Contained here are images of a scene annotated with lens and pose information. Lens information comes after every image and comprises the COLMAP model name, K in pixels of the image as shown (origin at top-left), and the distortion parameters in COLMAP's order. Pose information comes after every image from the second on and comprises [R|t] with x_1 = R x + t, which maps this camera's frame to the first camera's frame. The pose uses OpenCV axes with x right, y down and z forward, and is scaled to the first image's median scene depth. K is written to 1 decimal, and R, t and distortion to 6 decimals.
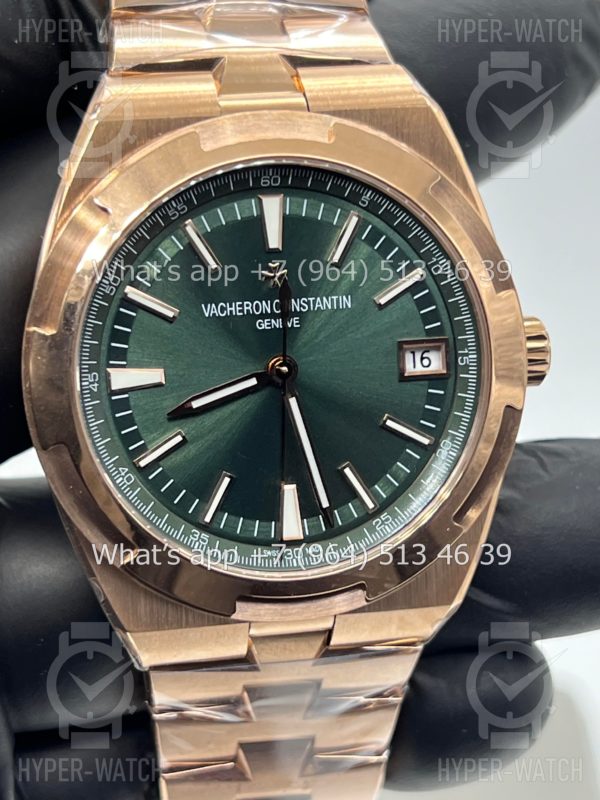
lens RADIAL K [[1815.4, 0, 299.1], [0, 1815.4, 395.8], [0, 0, 1]] dist [0.221647, 0.000000]
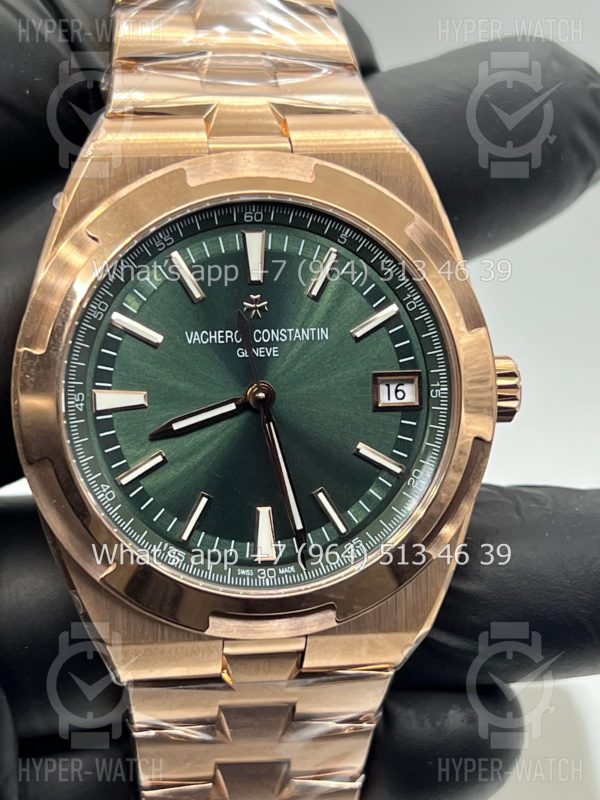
lens RADIAL K [[1815.4, 0, 299.9], [0, 1815.4, 399.9], [0, 0, 1]] dist [0.221647, 0.000000]
pose [[0.998927, 0.024510, -0.039296, 0.054332], [-0.026951, 0.997659, -0.062850, 0.052644], [0.037663, 0.063842, 0.997249, -0.043739]]
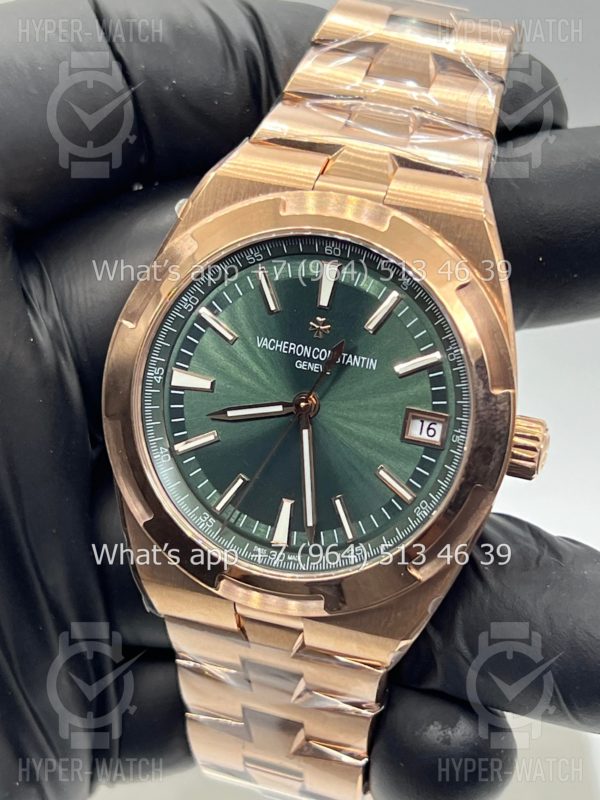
lens RADIAL K [[1815.4, 0, 303.4], [0, 1815.4, 403.8], [0, 0, 1]] dist [0.221647, 0.000000]
pose [[0.887170, 0.250832, -0.387314, 0.451754], [-0.262528, 0.964641, 0.023380, -0.042707], [0.379484, 0.080939, 0.921651, -0.107525]]
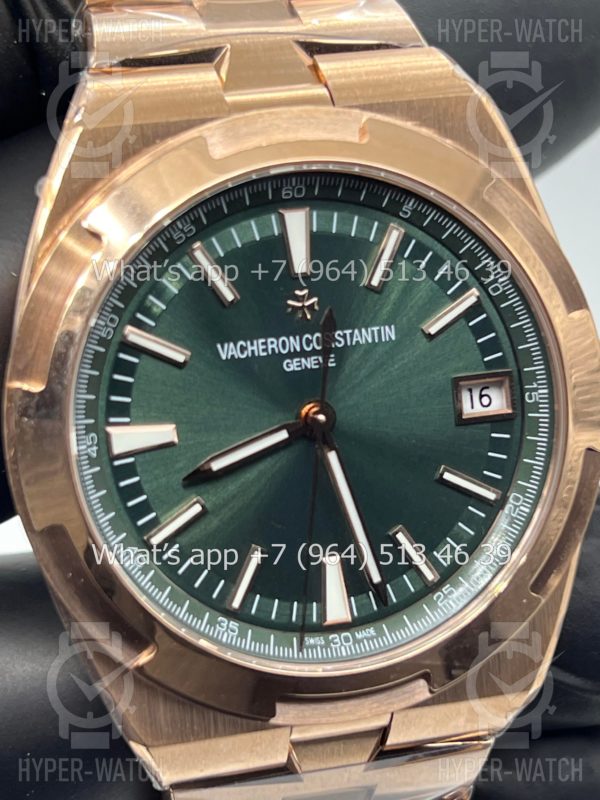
lens RADIAL K [[1815.4, 0, 295.0], [0, 1815.4, 406.7], [0, 0, 1]] dist [0.221647, 0.000000]
pose [[0.998176, -0.048387, 0.036089, -0.048819], [0.048778, 0.998759, -0.010045, -0.011879], [-0.035559, 0.011787, 0.999298, 0.171073]]
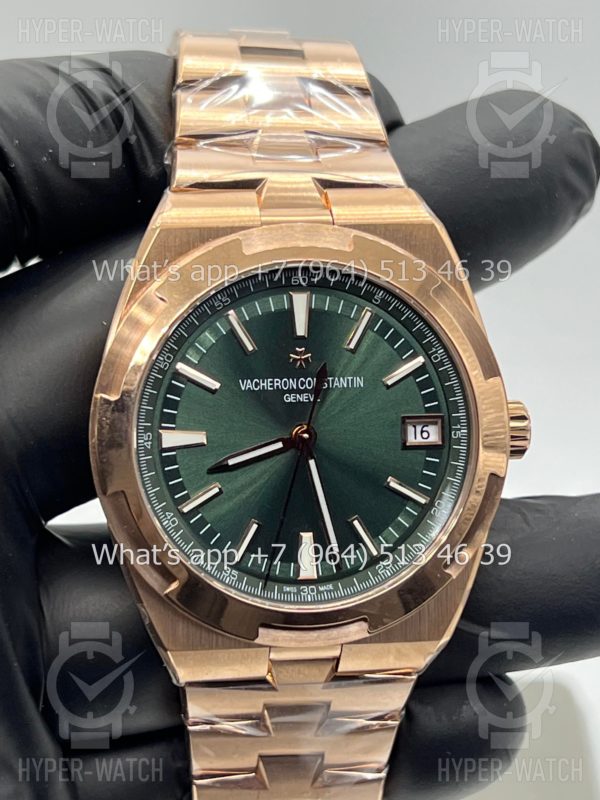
lens RADIAL K [[1815.4, 0, 306.6], [0, 1815.4, 404.7], [0, 0, 1]] dist [0.221647, 0.000000]
pose [[0.998912, 0.033374, -0.032572, 0.030654], [-0.035016, 0.998073, -0.051232, 0.026247], [0.030799, 0.052317, 0.998155, -0.201610]]
